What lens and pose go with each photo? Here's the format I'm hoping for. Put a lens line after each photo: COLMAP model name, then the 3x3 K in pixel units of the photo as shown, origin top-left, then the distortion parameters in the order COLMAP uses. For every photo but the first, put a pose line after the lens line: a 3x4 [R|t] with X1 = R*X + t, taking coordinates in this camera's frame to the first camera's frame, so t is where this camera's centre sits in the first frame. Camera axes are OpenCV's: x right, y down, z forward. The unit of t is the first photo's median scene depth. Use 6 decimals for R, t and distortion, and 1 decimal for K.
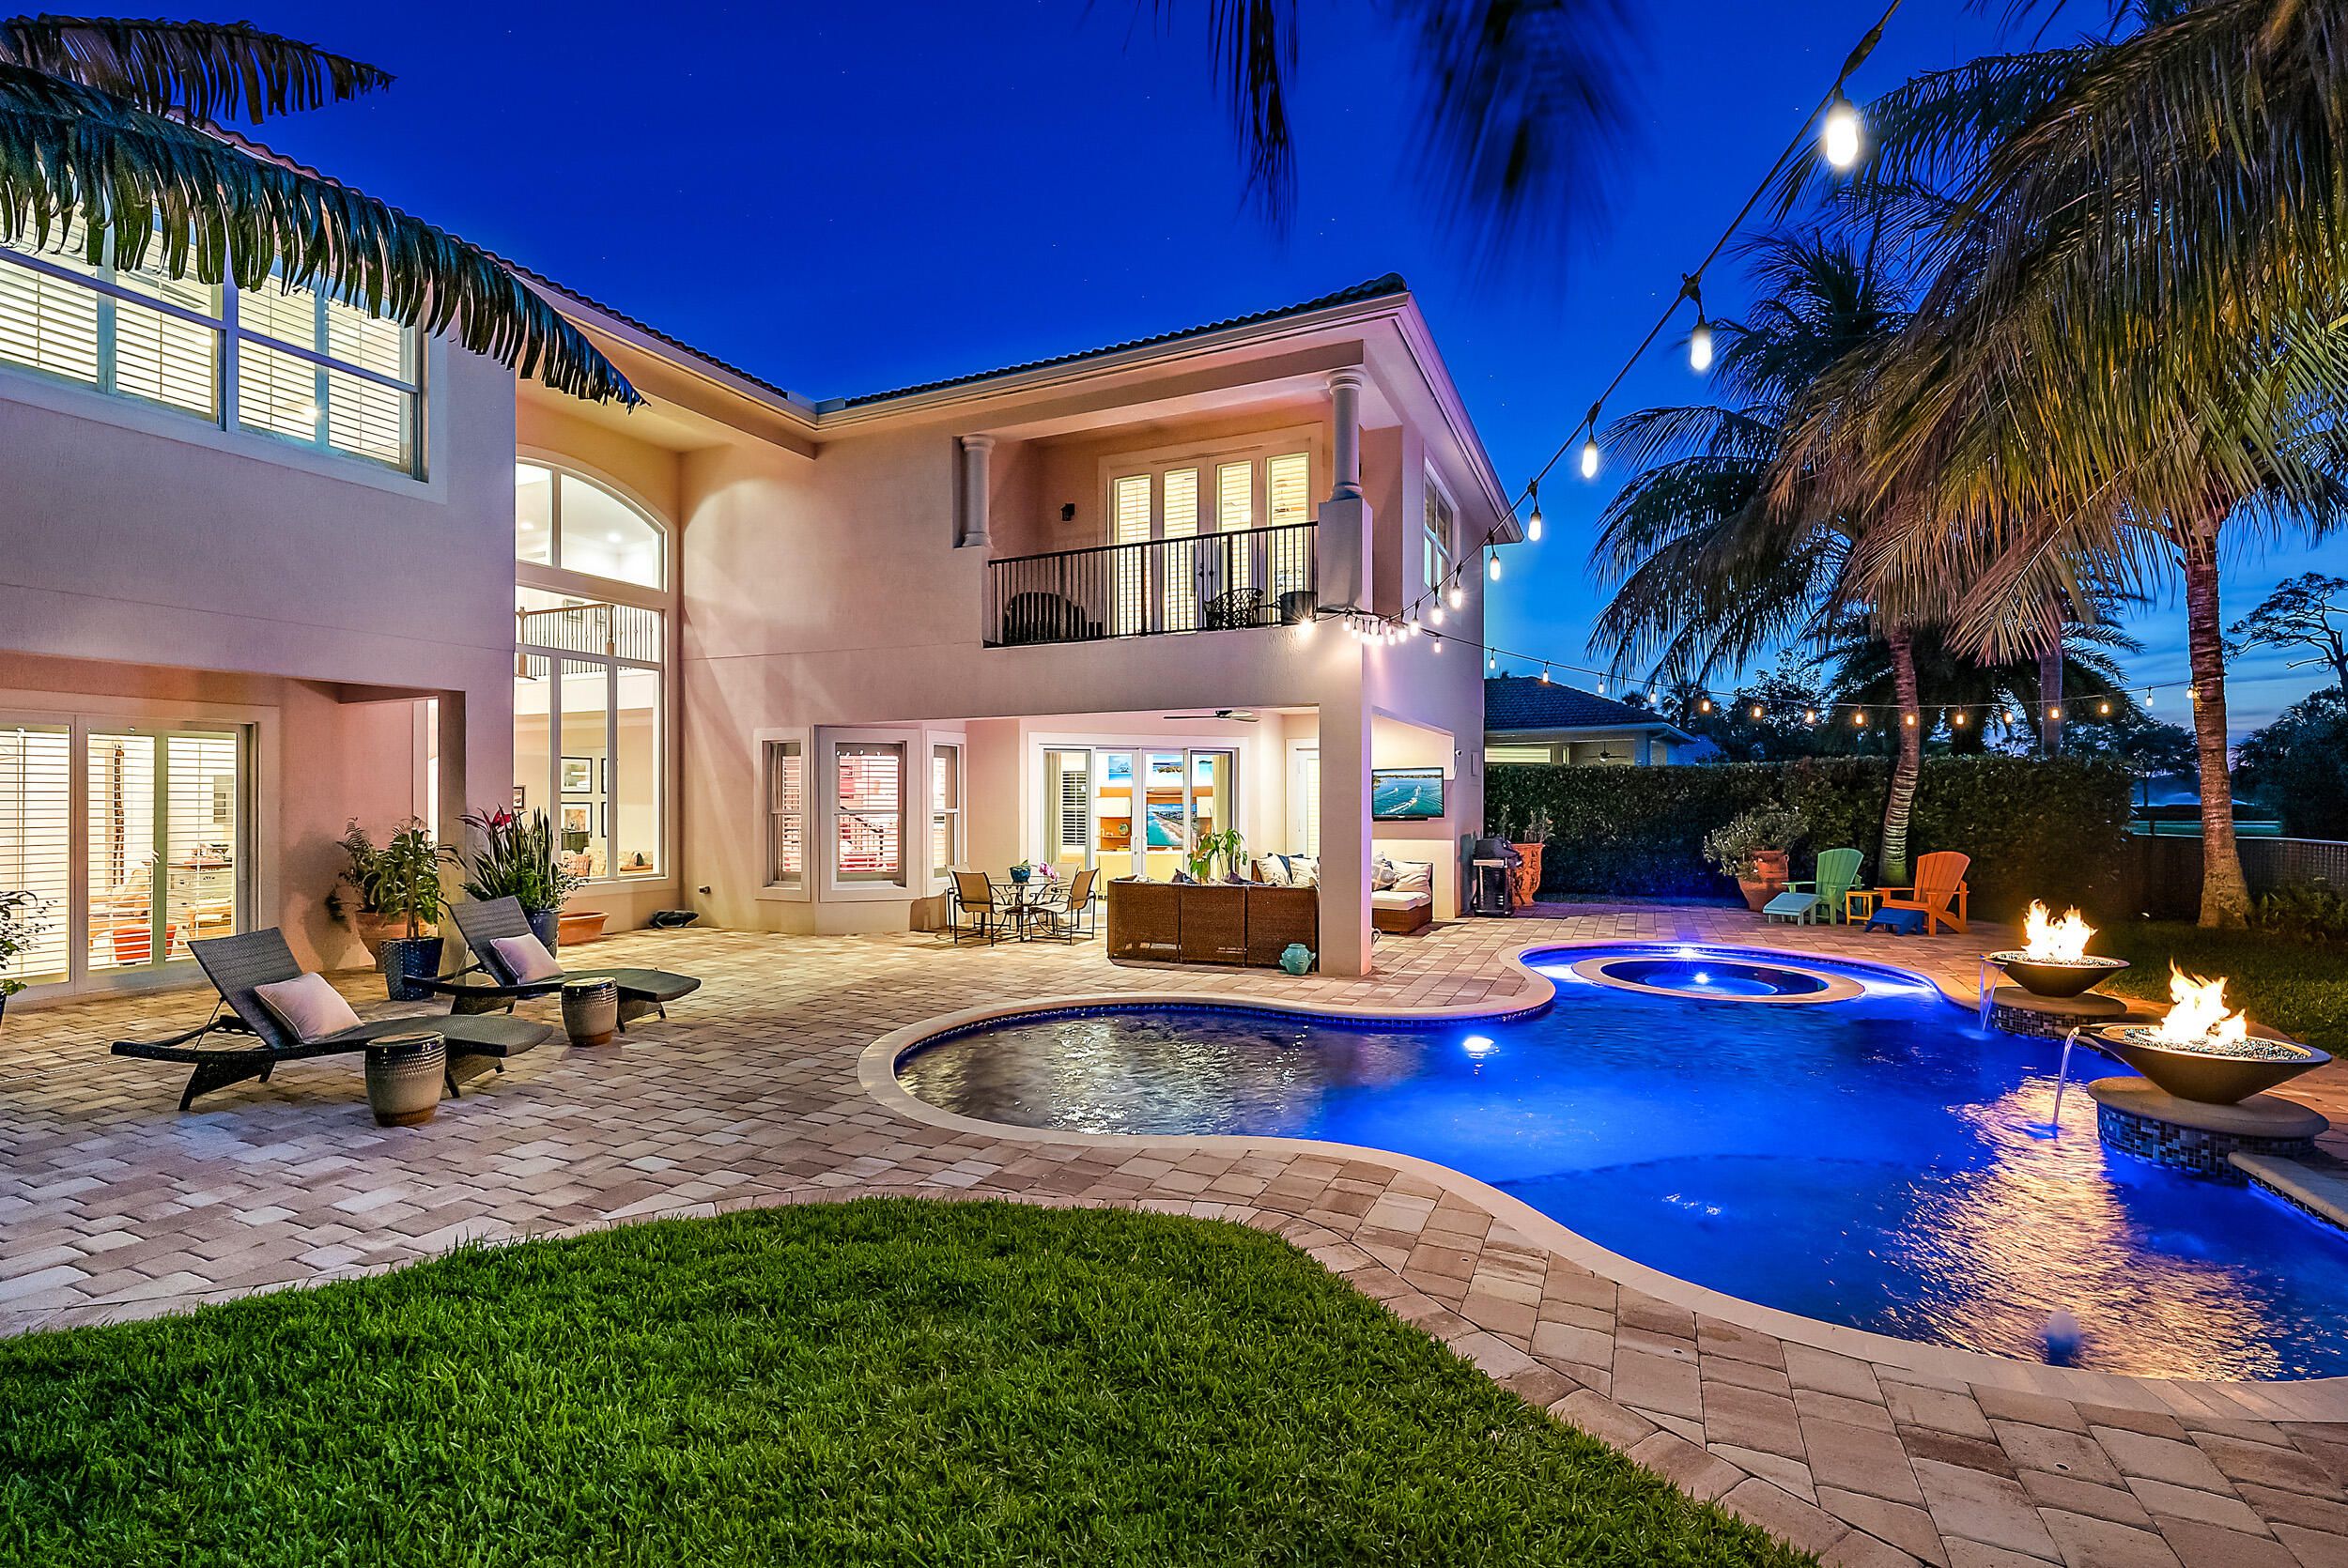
lens RADIAL K [[1025.0, 0, 1174.1], [0, 1025.0, 797.6], [0, 0, 1]] dist [0.002543, -0.000969]
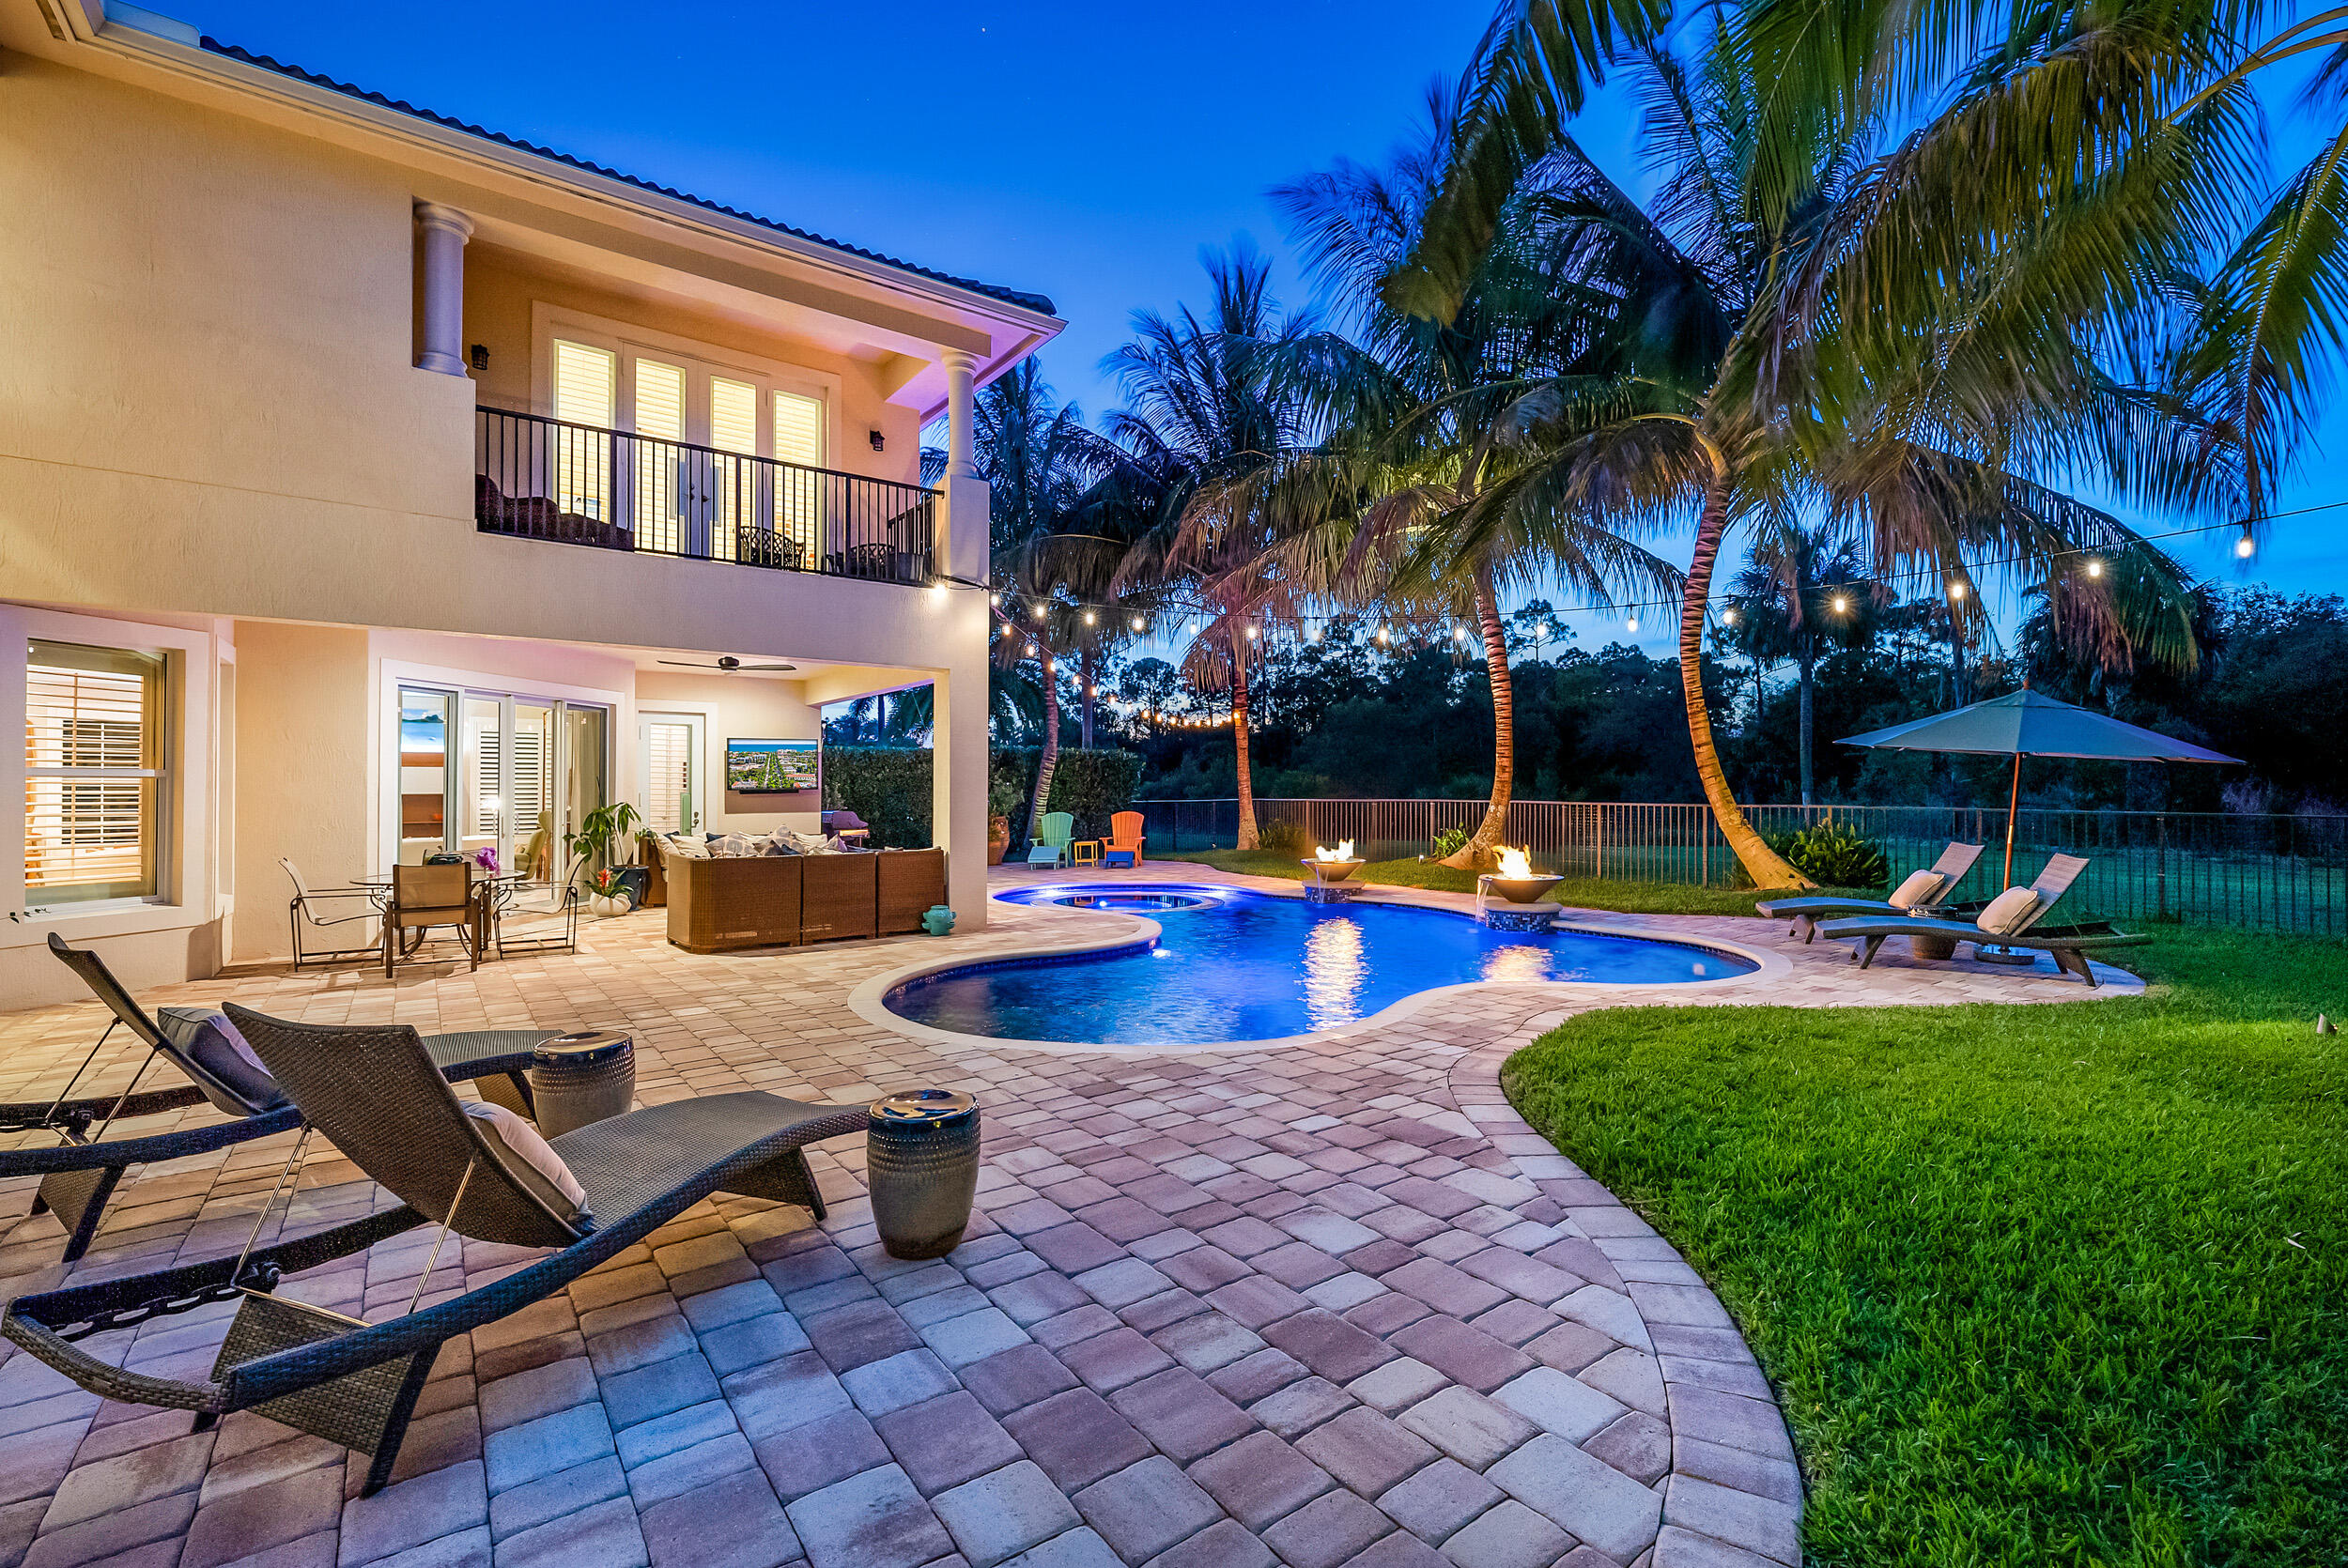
lens RADIAL K [[1025.0, 0, 1156.1], [0, 1025.0, 775.1], [0, 0, 1]] dist [0.002543, -0.000969]
pose [[0.488420, 0.013343, 0.872507, -1.140430], [0.001639, 0.999867, -0.016208, 0.057779], [-0.872607, 0.009347, 0.488333, 0.573953]]
